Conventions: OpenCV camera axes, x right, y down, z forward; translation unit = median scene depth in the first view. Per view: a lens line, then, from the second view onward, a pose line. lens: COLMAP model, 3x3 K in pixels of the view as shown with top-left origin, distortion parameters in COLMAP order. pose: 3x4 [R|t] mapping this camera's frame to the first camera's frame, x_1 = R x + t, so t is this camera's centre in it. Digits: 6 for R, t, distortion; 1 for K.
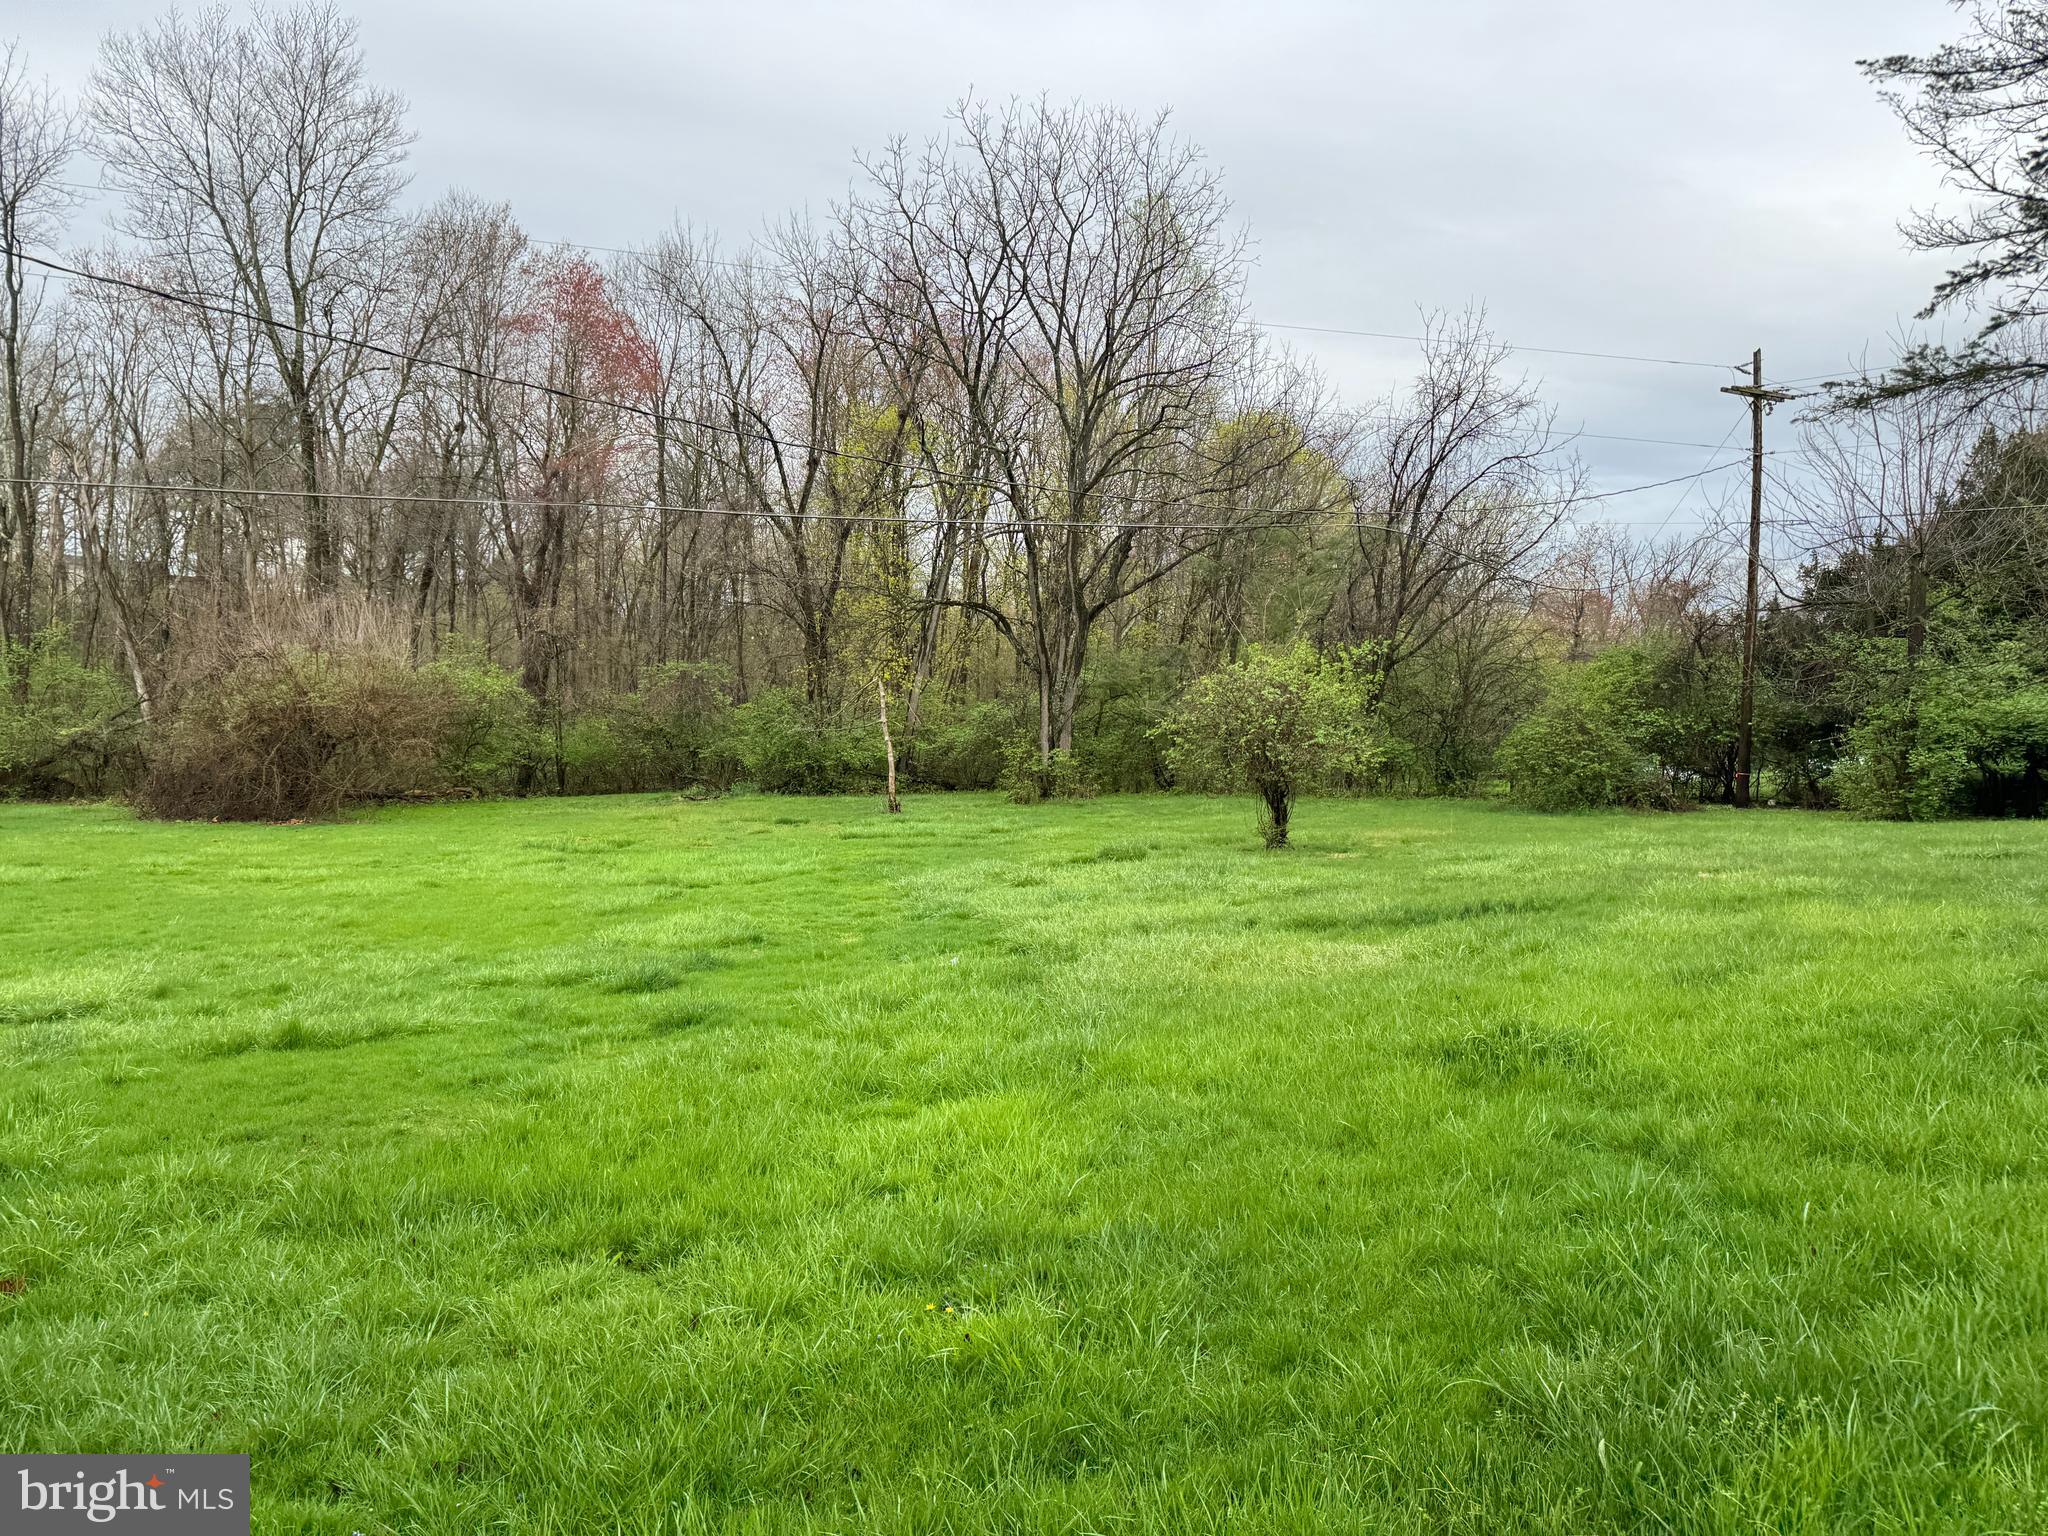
lens RADIAL K [[1414.7, 0, 1030.8], [0, 1414.7, 760.4], [0, 0, 1]] dist [0.065967, -0.072127]
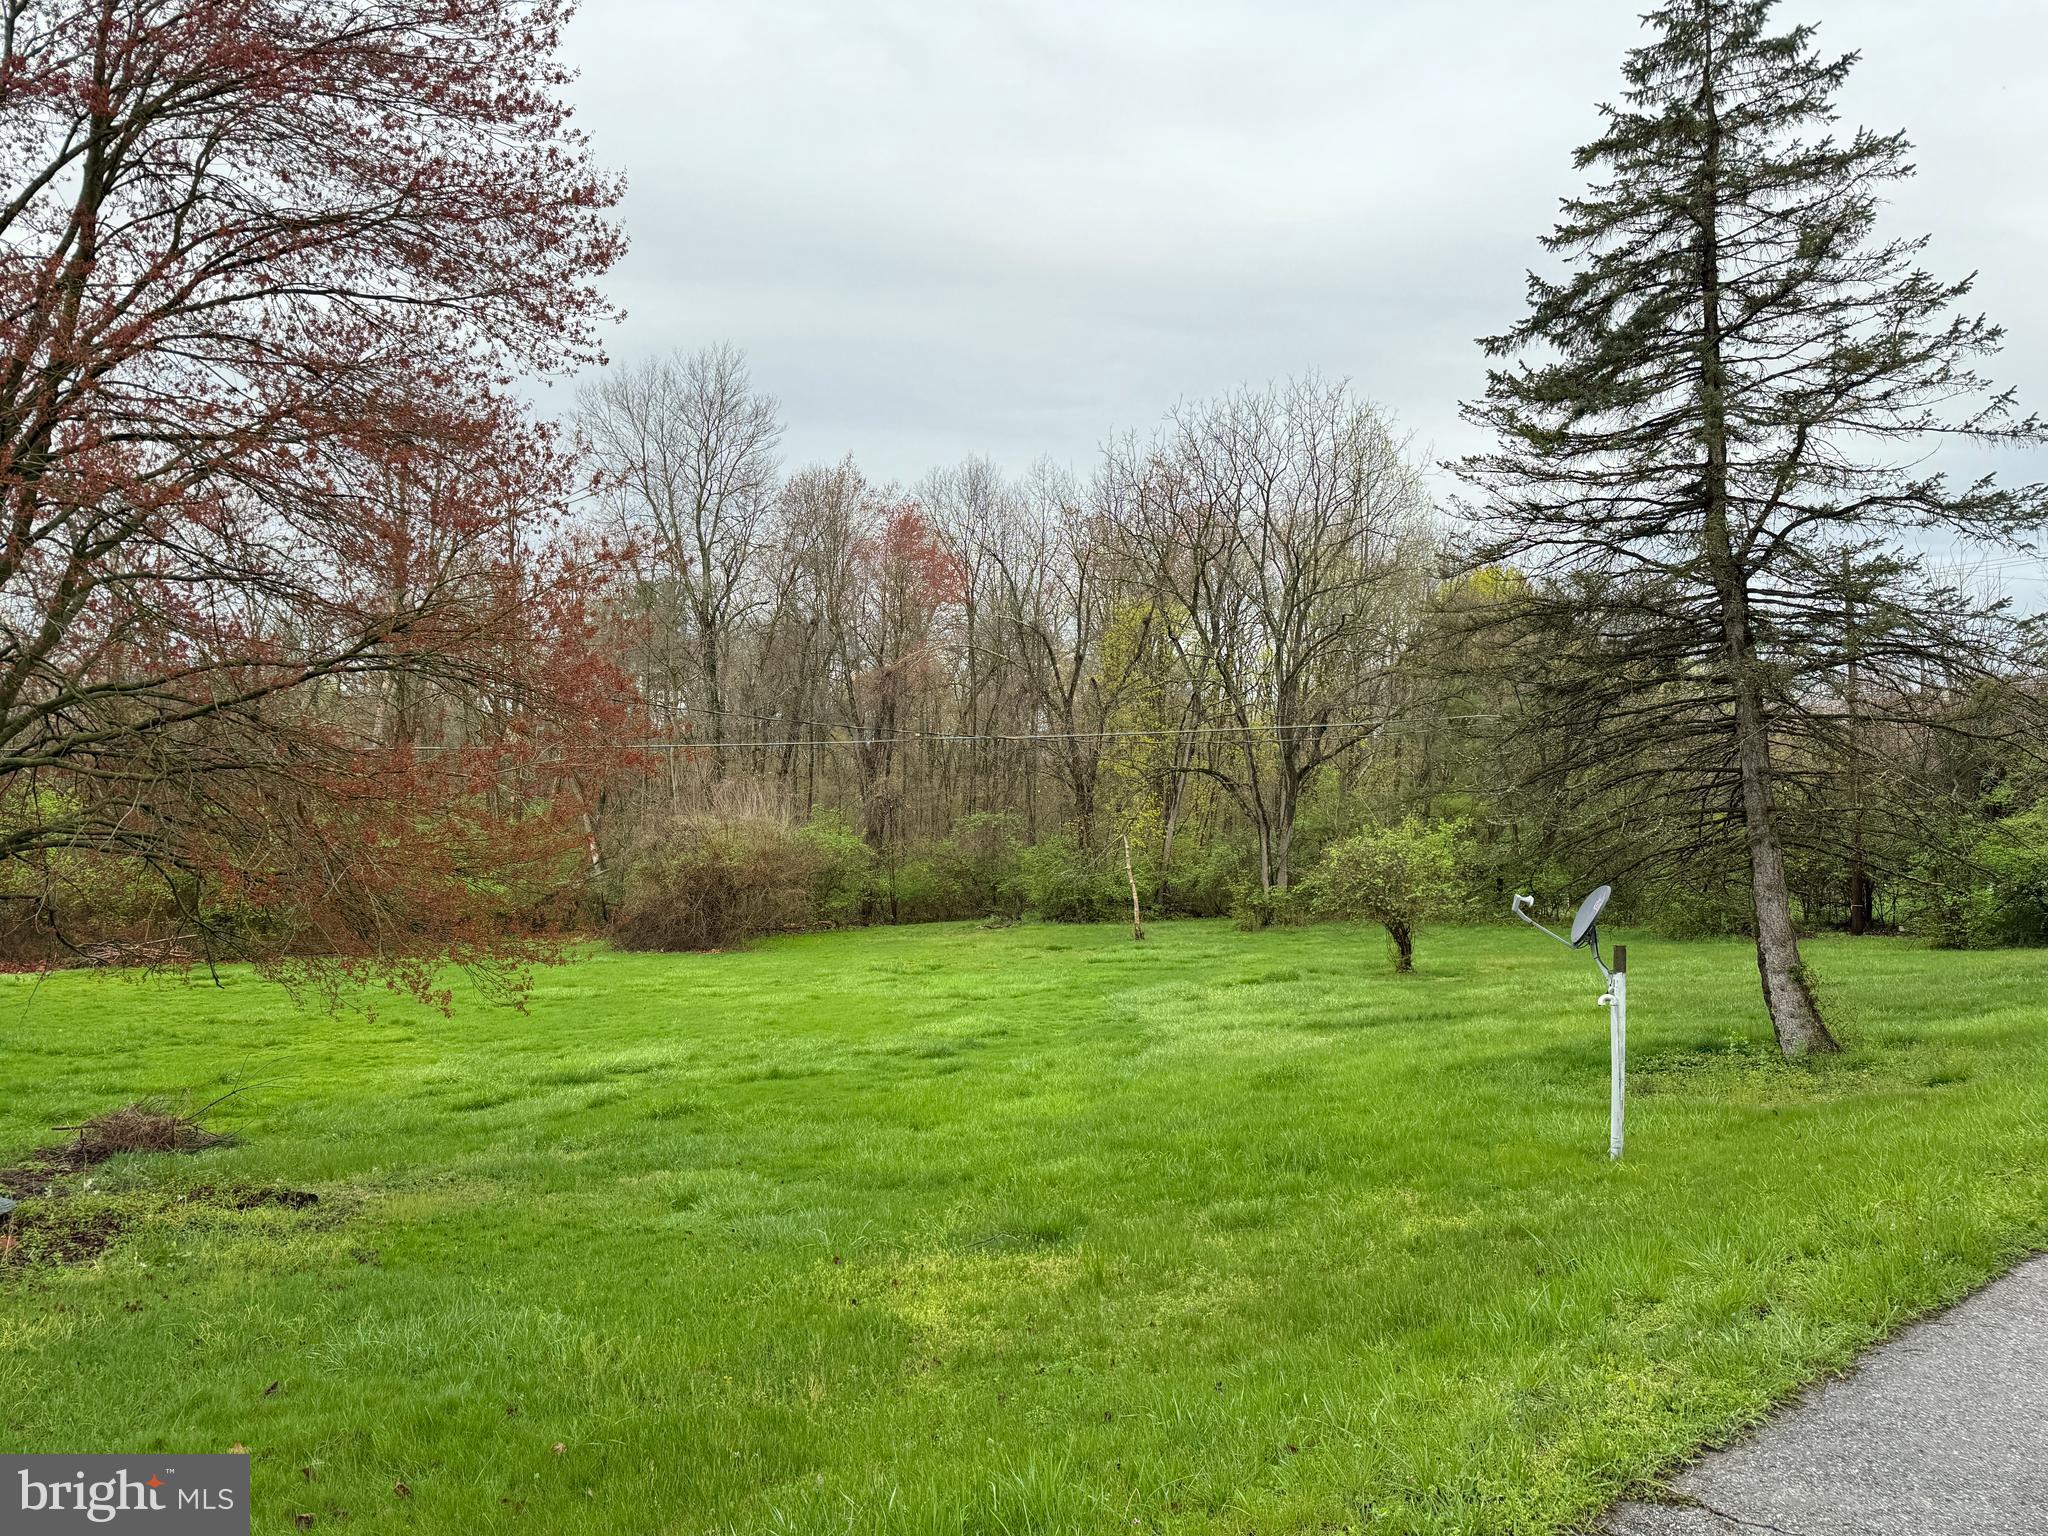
lens RADIAL K [[1414.7, 0, 1027.2], [0, 1414.7, 775.7], [0, 0, 1]] dist [0.065967, -0.072127]
pose [[0.974683, -0.031637, -0.221343, 0.084683], [0.017555, 0.997711, -0.065301, -0.026757], [0.222902, 0.059762, 0.973007, -0.255126]]
